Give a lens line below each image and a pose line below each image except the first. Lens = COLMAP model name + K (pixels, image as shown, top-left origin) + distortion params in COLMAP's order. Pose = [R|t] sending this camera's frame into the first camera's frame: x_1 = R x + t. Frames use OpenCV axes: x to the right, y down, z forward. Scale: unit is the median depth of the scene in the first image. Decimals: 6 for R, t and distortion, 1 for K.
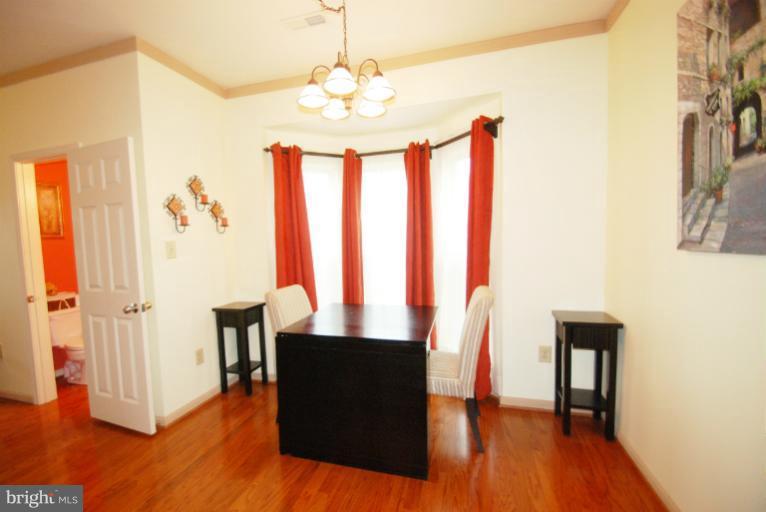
lens RADIAL K [[334.6, 0, 368.6], [0, 334.6, 262.6], [0, 0, 1]] dist [0.023627, -0.024596]
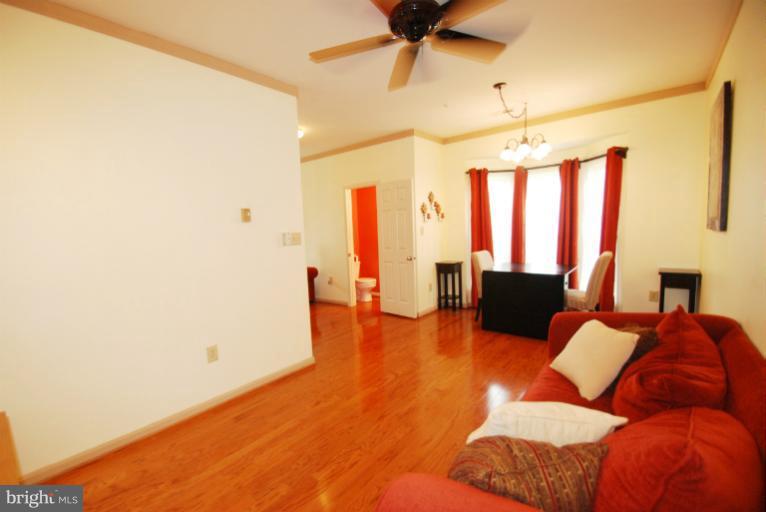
lens RADIAL K [[334.6, 0, 368.6], [0, 334.6, 262.6], [0, 0, 1]] dist [0.023627, -0.024596]
pose [[0.914402, 0.033781, -0.403394, -0.059941], [-0.014928, 0.998648, 0.049791, 0.049453], [0.404531, -0.039507, 0.913671, -0.841401]]
